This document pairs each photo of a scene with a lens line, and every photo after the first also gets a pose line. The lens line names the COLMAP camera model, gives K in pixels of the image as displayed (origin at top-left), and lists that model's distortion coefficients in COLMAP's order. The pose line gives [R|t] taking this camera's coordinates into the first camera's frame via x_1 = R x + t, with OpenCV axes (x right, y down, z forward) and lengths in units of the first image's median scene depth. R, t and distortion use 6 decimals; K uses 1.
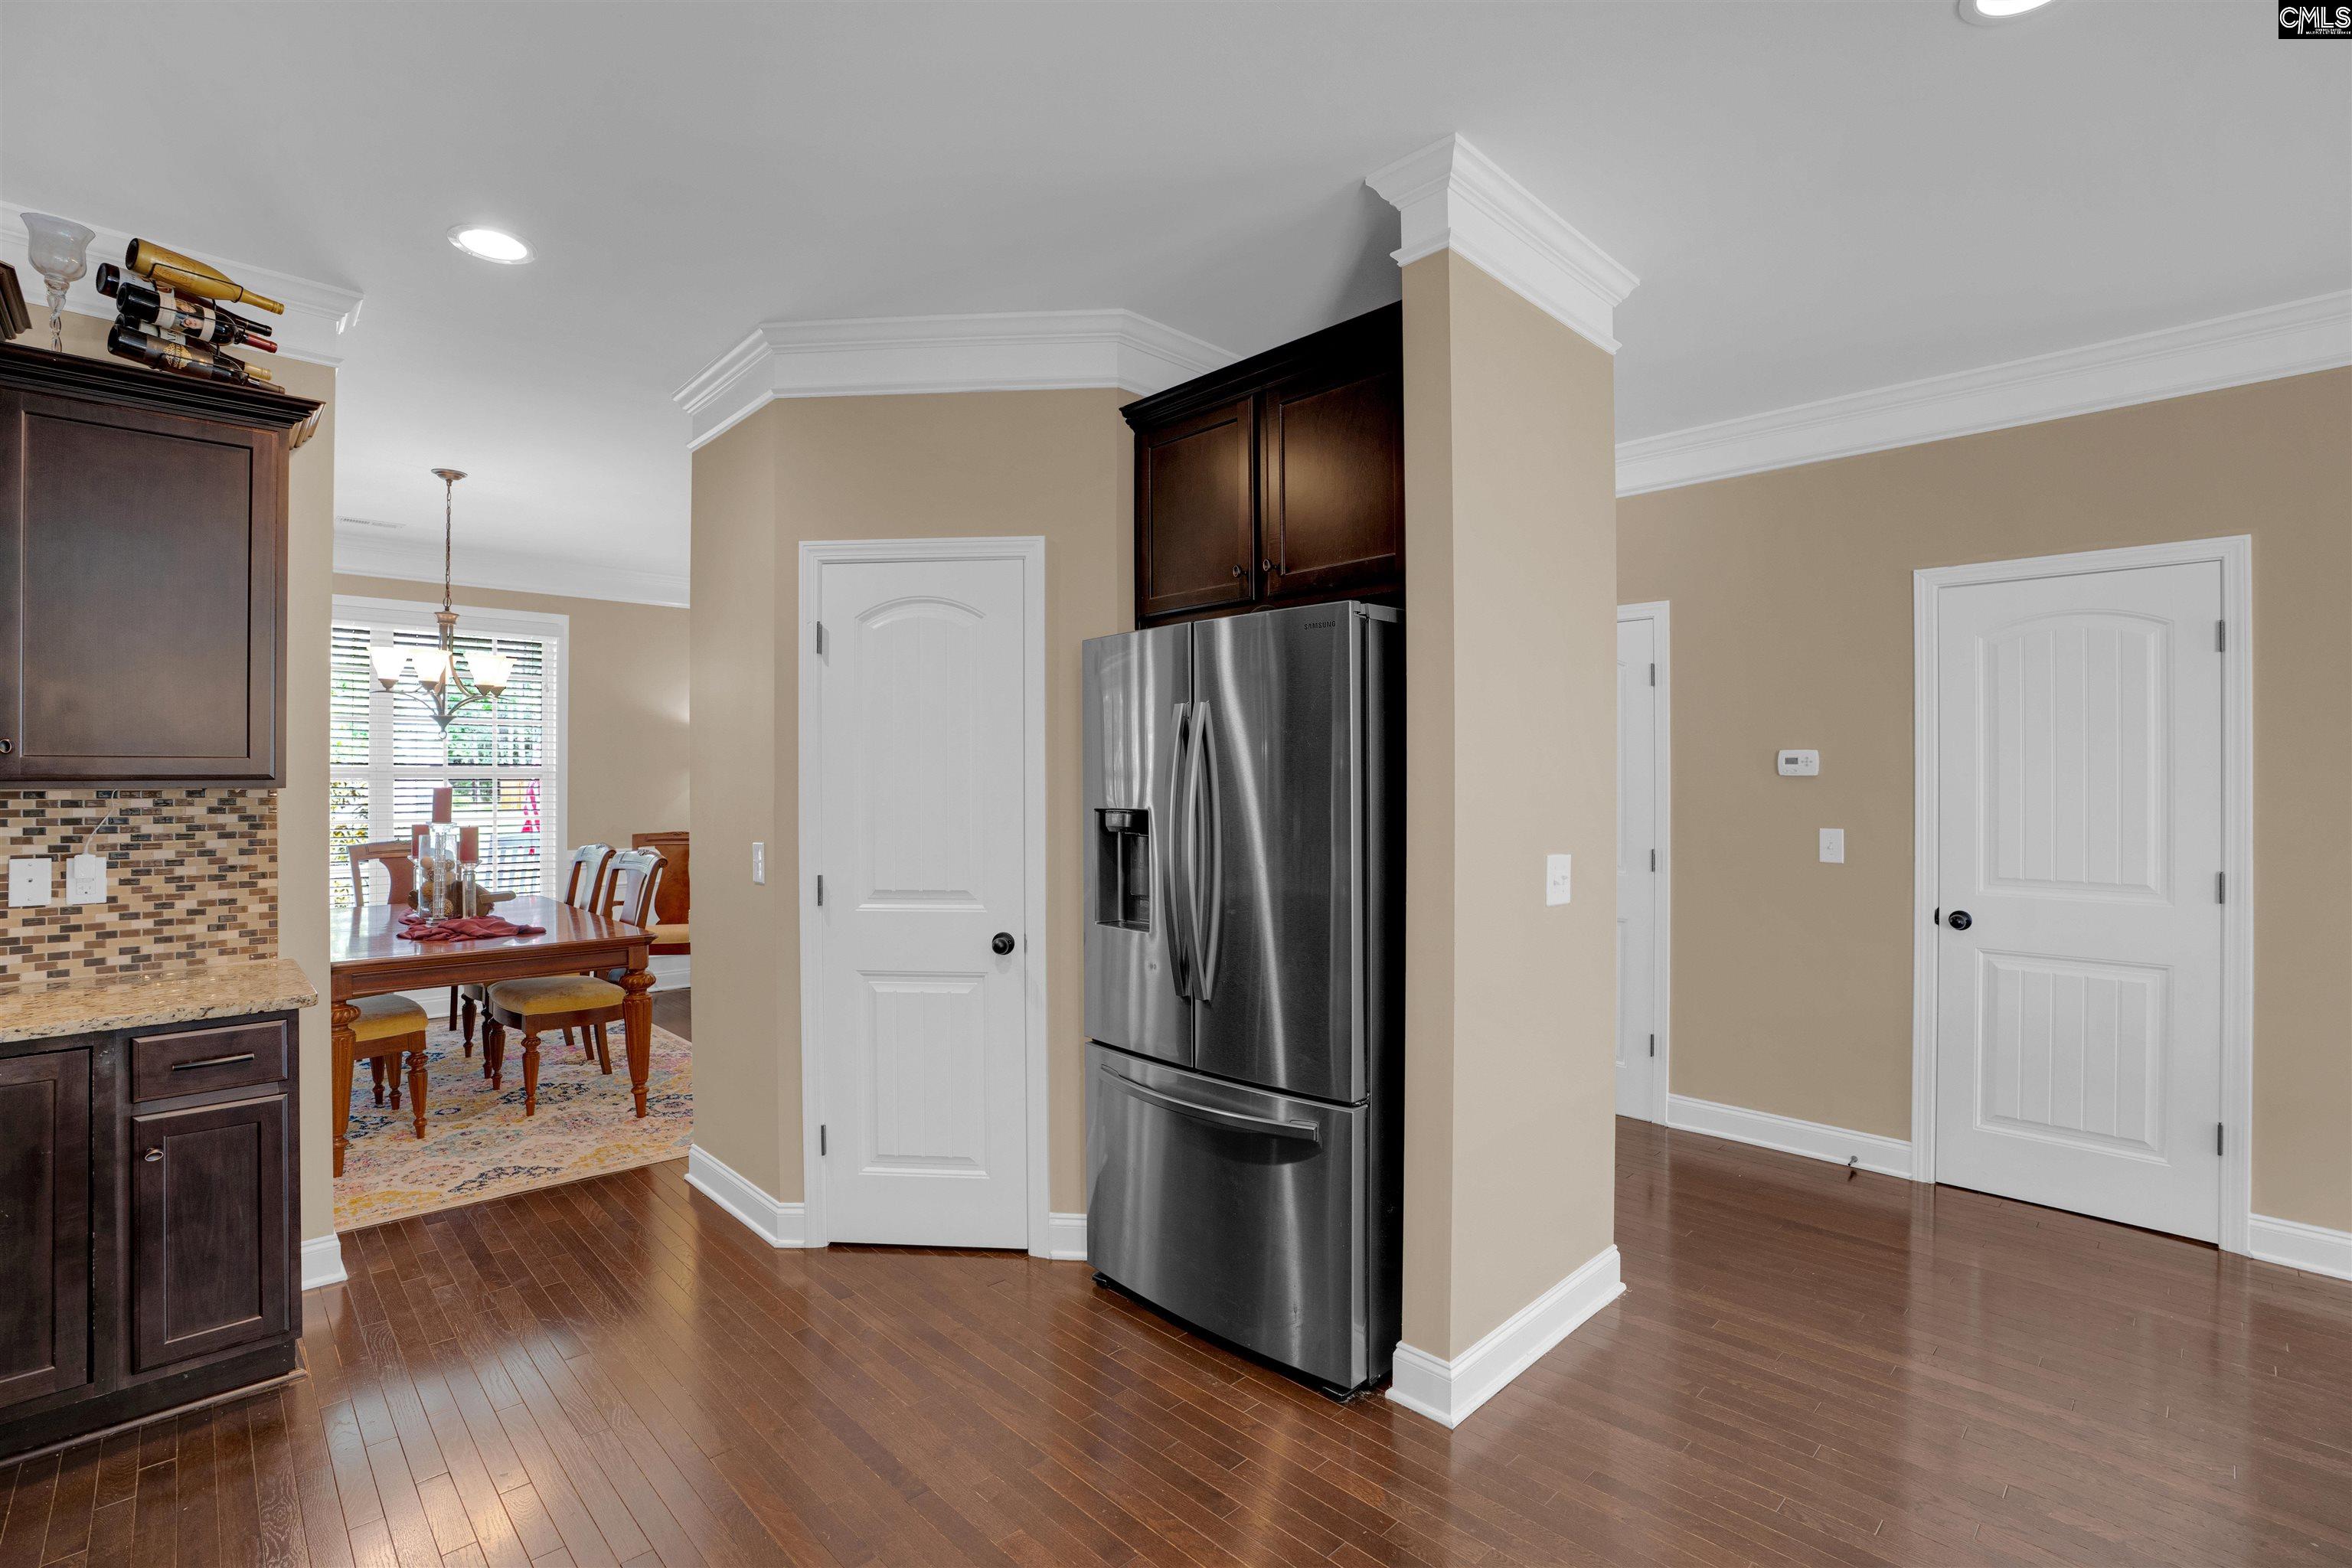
lens RADIAL K [[1071.5, 0, 1285.7], [0, 1071.5, 779.0], [0, 0, 1]] dist [-0.043231, 0.007750]
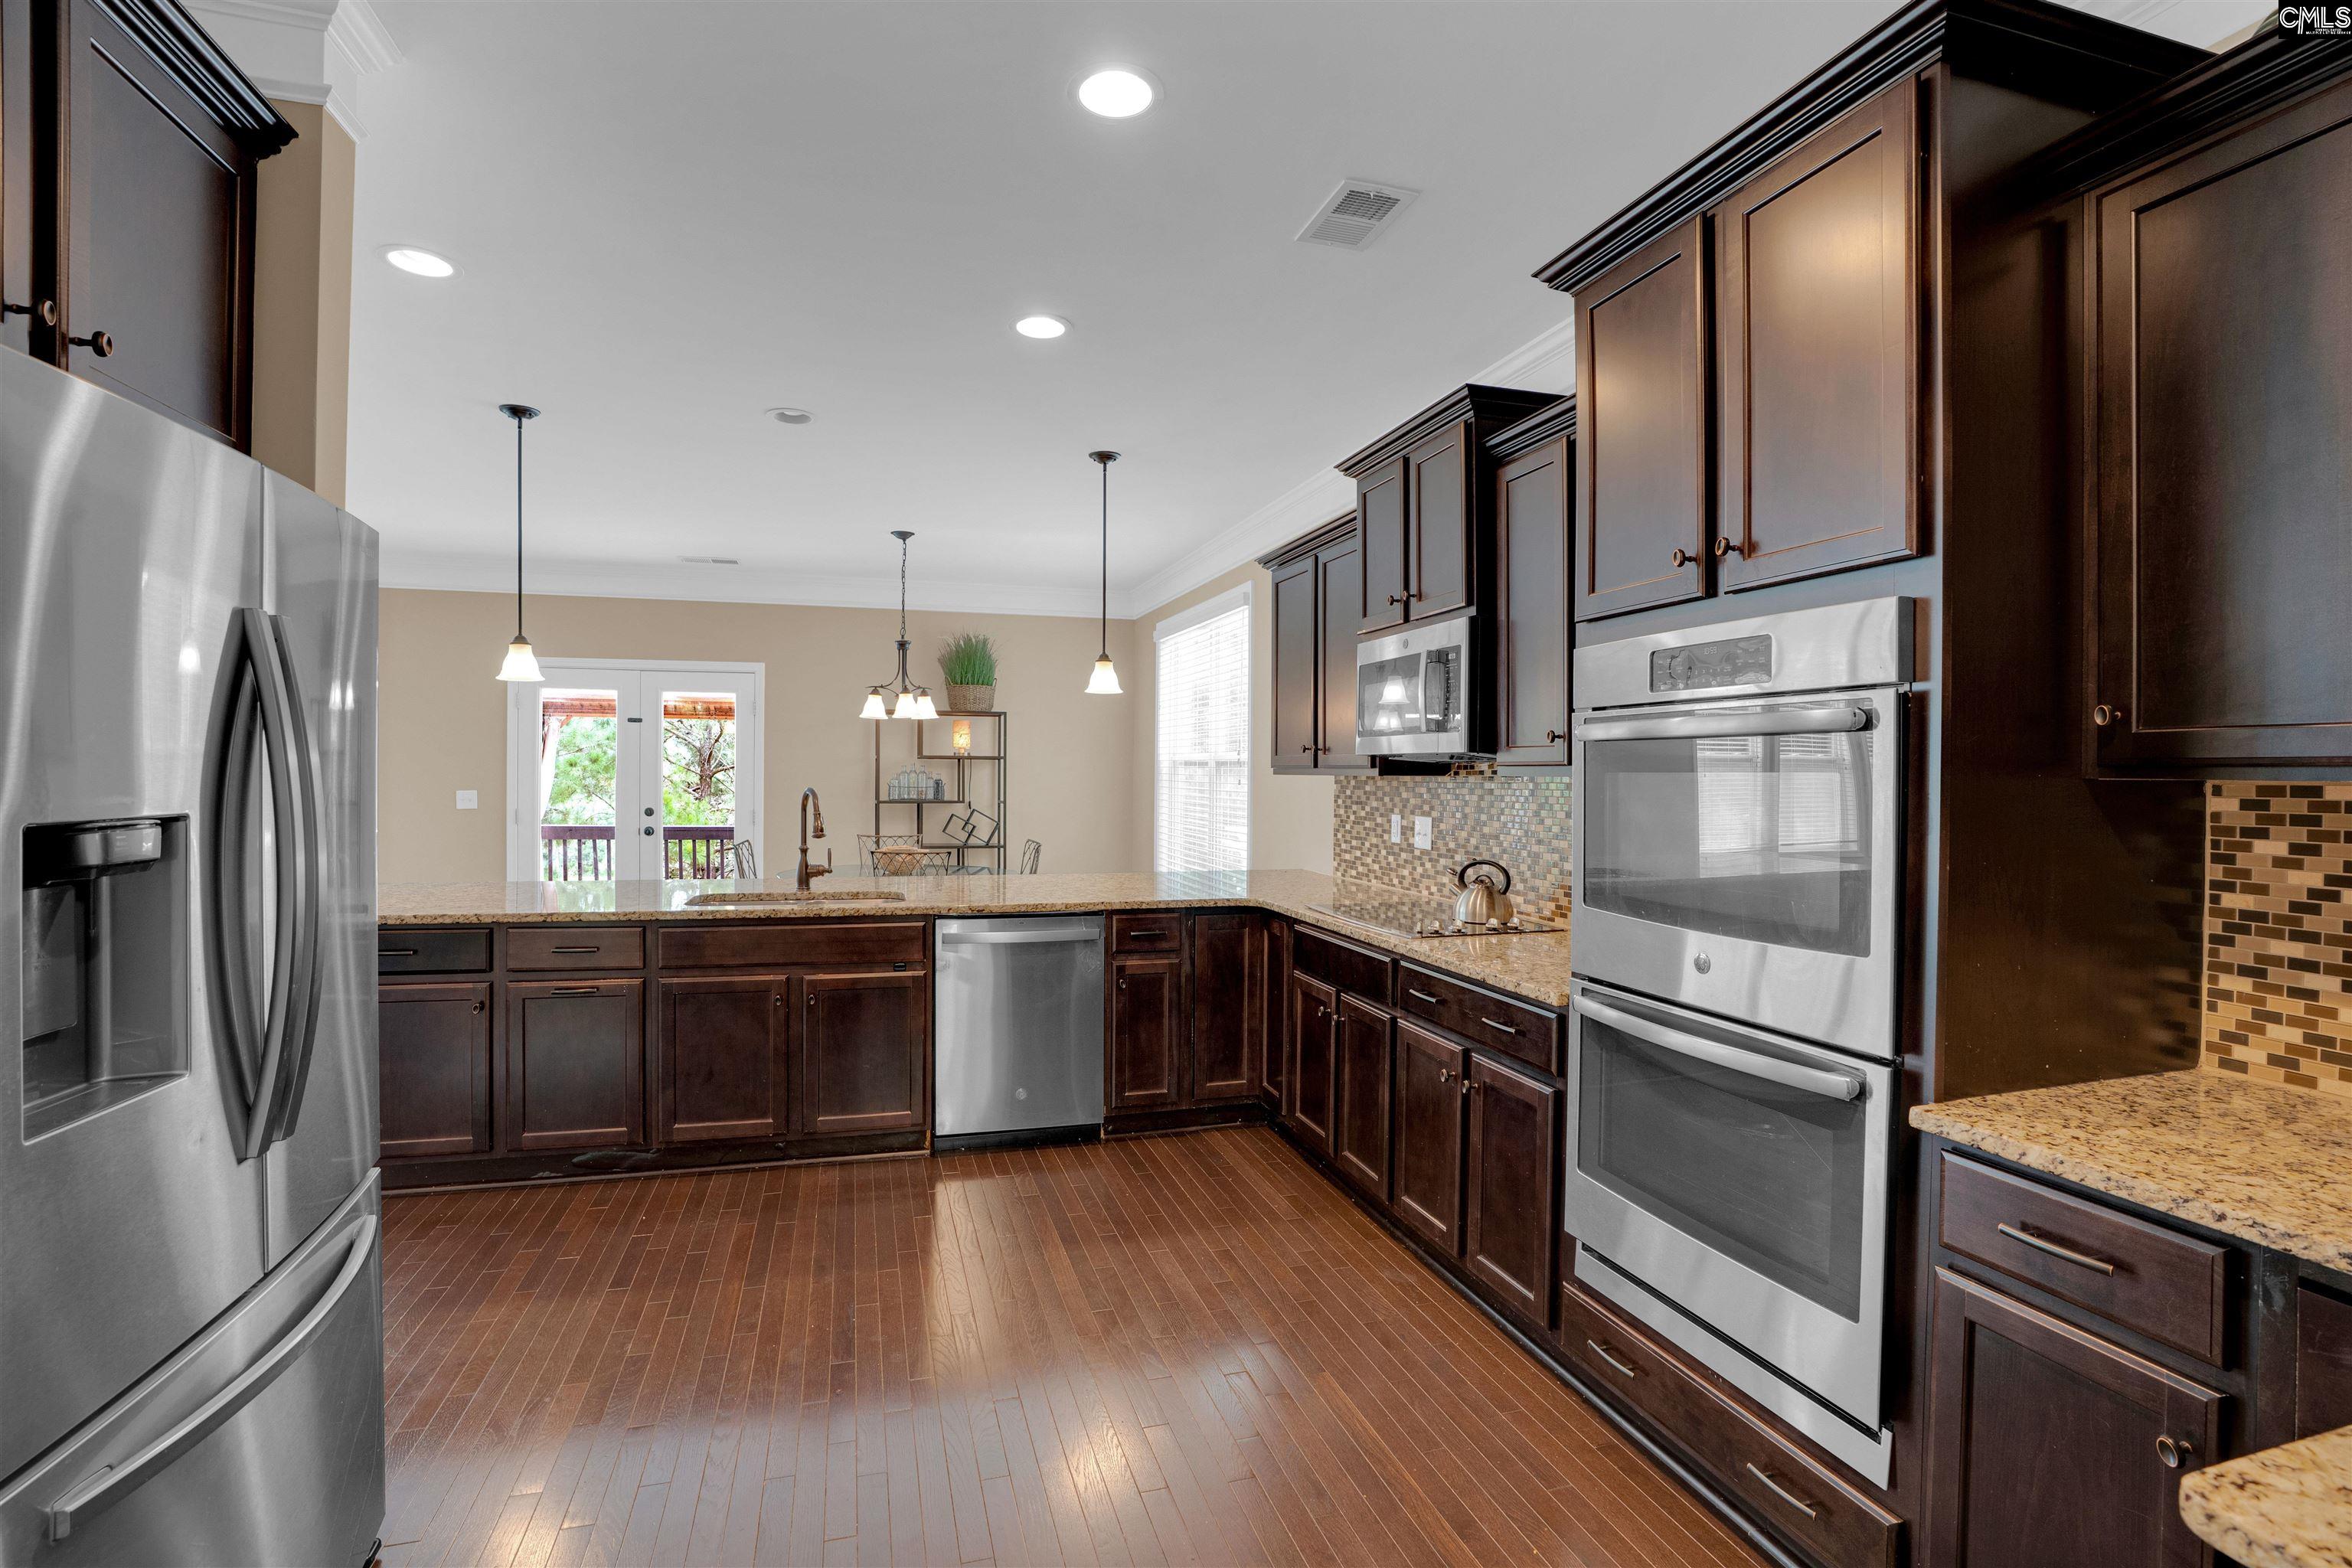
lens RADIAL K [[1071.5, 0, 1188.1], [0, 1071.5, 780.2], [0, 0, 1]] dist [-0.043231, 0.007750]
pose [[-0.869418, -0.009409, 0.493988, -0.523193], [-0.013932, 0.999888, -0.005476, 0.011916], [-0.493881, -0.011644, -0.869451, 1.076544]]
